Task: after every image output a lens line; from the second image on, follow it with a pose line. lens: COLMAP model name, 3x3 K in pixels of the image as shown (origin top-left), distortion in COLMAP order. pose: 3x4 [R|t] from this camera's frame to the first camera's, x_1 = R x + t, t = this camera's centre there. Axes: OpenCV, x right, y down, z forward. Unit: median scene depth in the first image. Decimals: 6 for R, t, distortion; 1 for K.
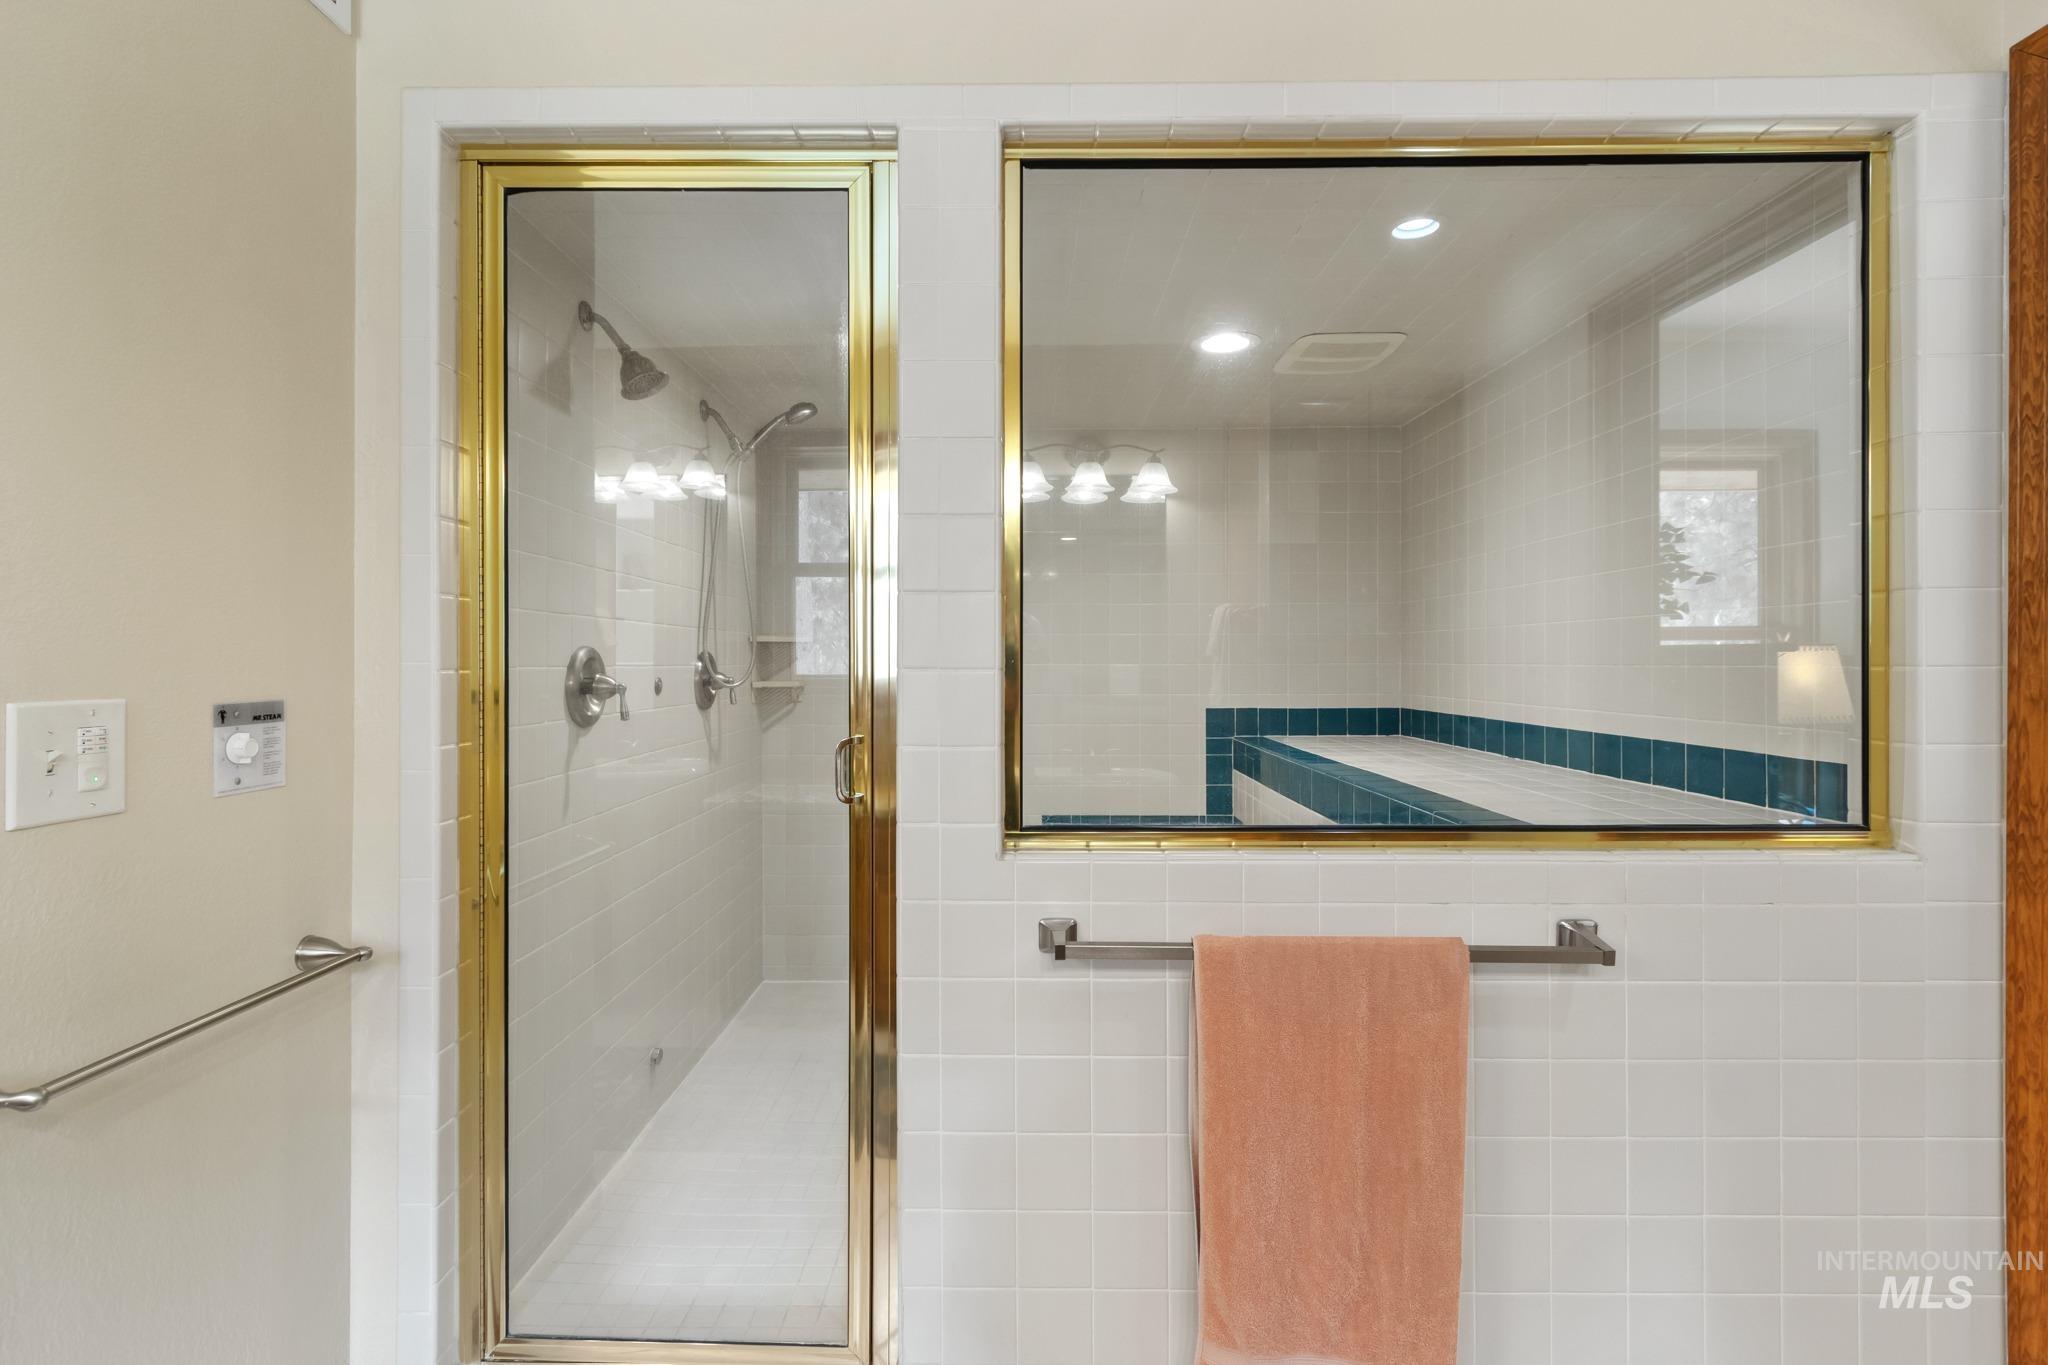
lens RADIAL K [[959.3, 0, 1017.1], [0, 959.3, 676.6], [0, 0, 1]] dist [0.002454, -0.000471]
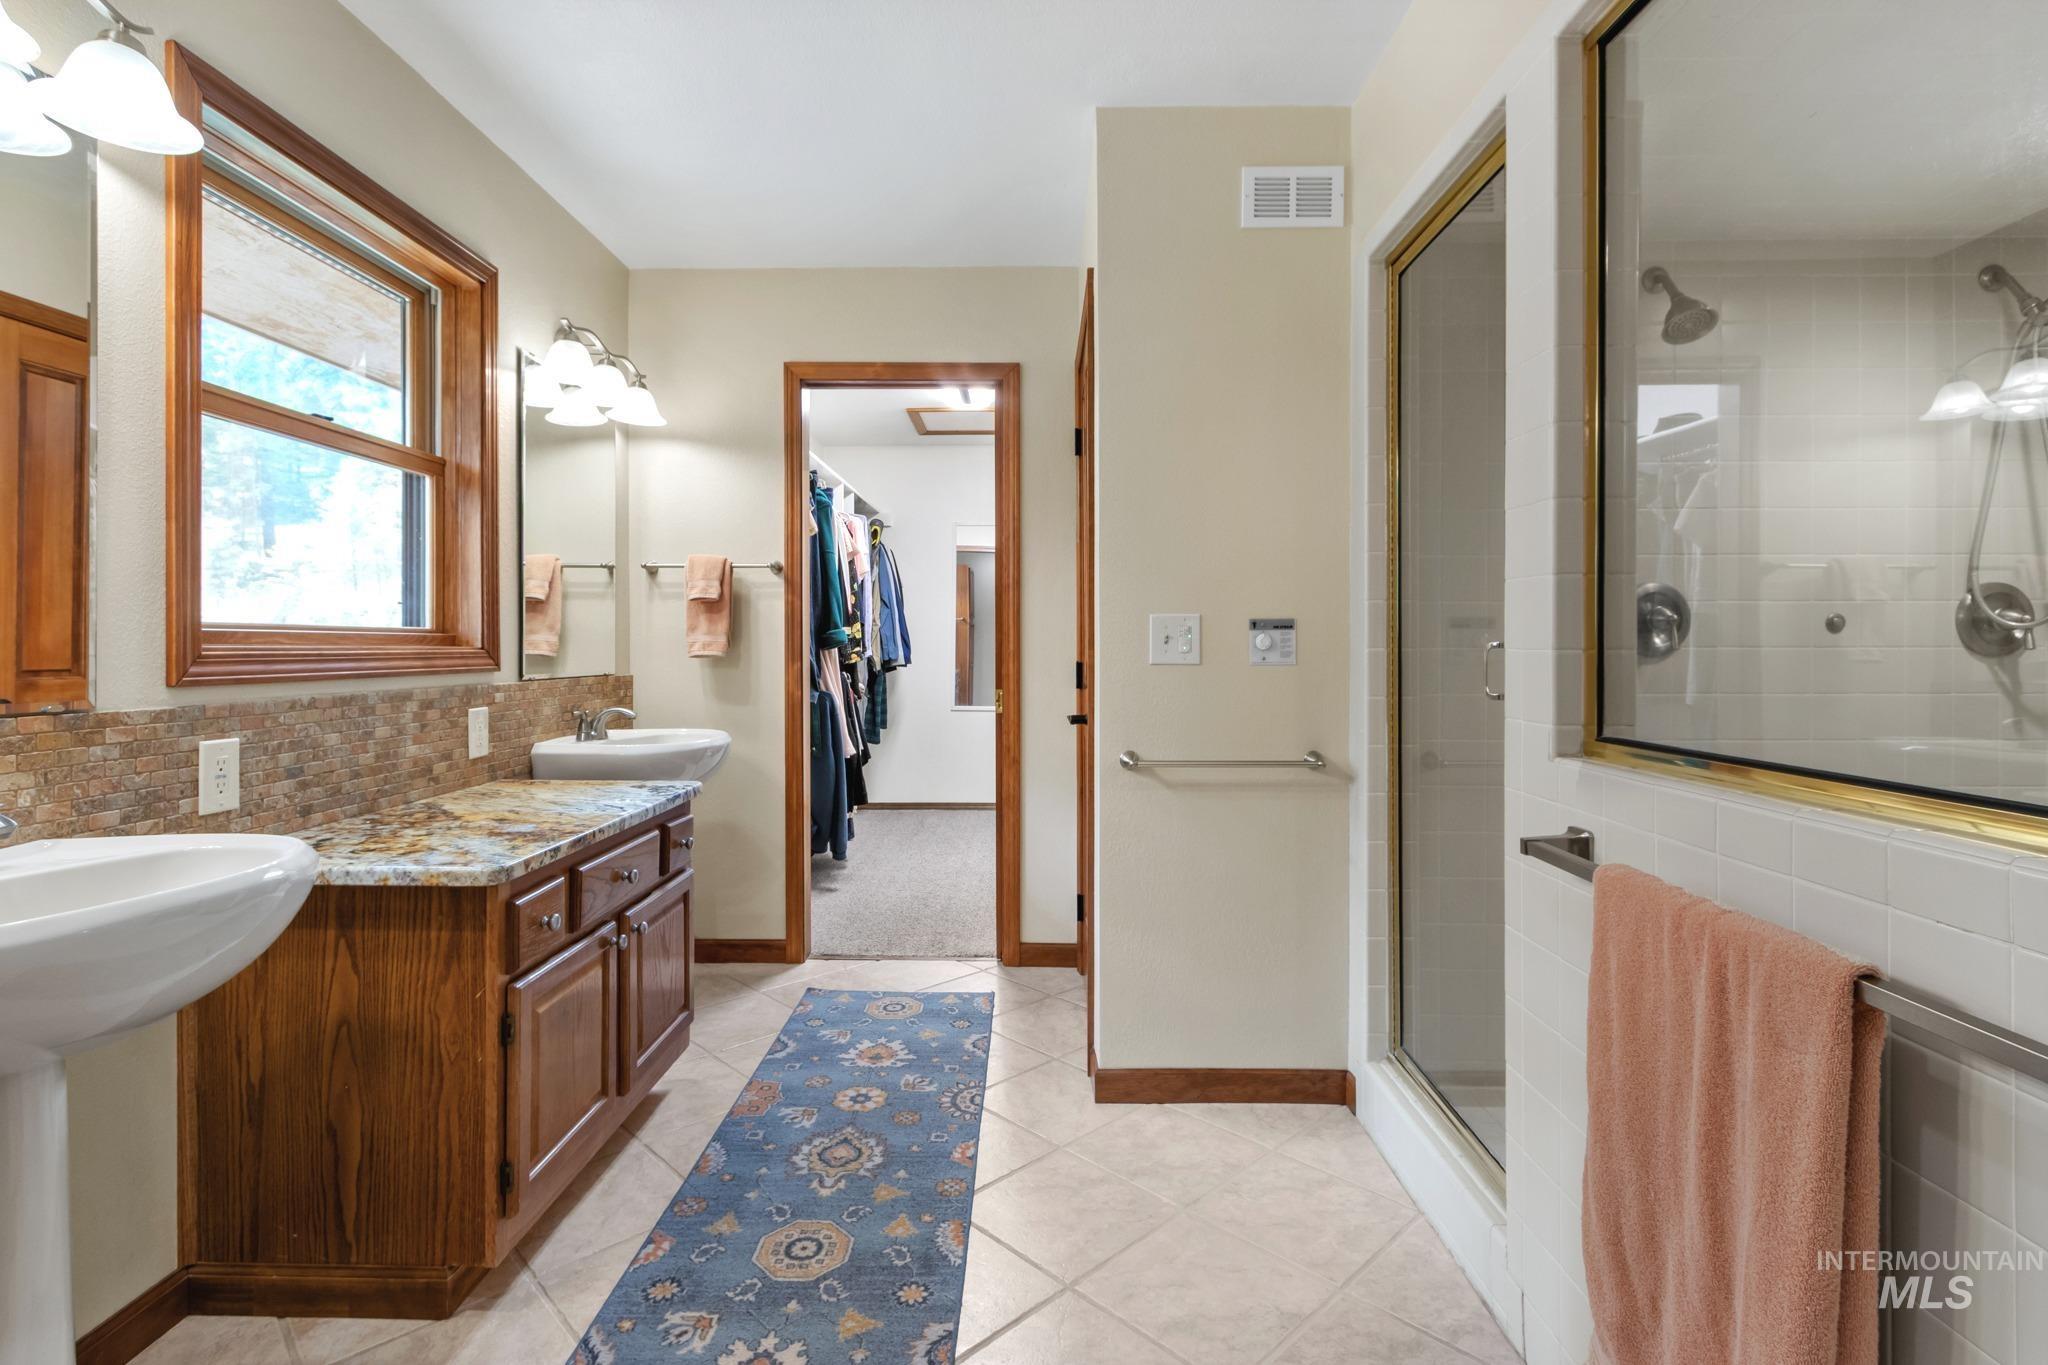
lens RADIAL K [[989.3, 0, 1024.4], [0, 989.3, 649.5], [0, 0, 1]] dist [0.000377, -0.000457]
pose [[-0.005588, 0.003570, -0.999978, 1.149442], [-0.011146, 0.999931, 0.003632, 0.083697], [0.999922, 0.011166, -0.005548, 0.496971]]
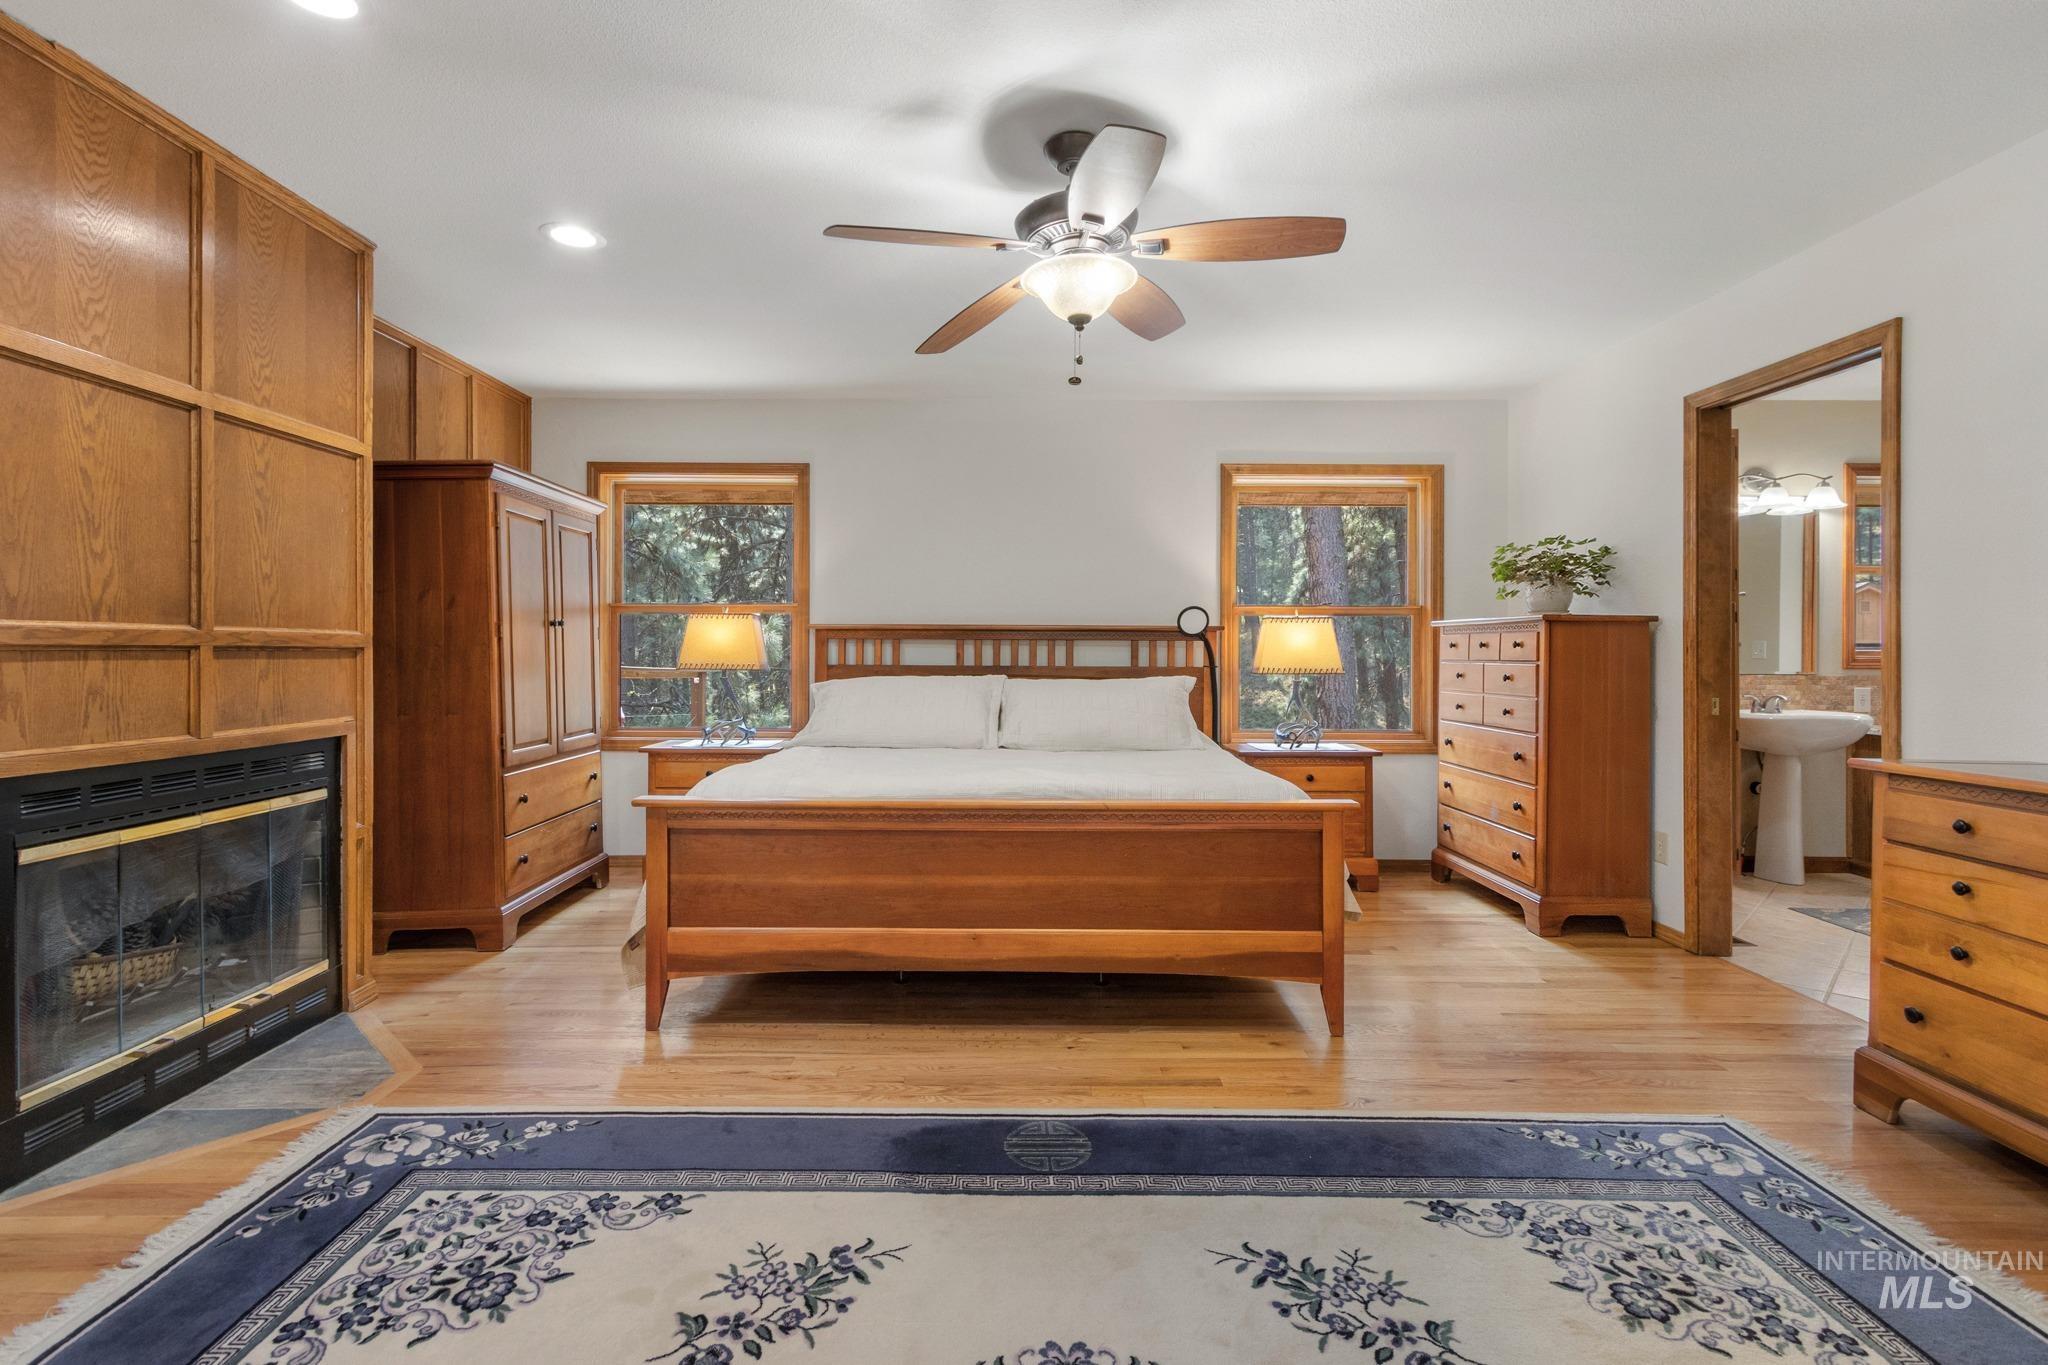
lens RADIAL K [[956.1, 0, 1009.2], [0, 956.1, 646.5], [0, 0, 1]] dist [0.004213, -0.001613]
pose [[-0.999995, -0.001886, -0.002485, 3.304665], [-0.001902, 0.999977, 0.006472, 0.037200], [0.002473, 0.006476, -0.999976, 3.304572]]
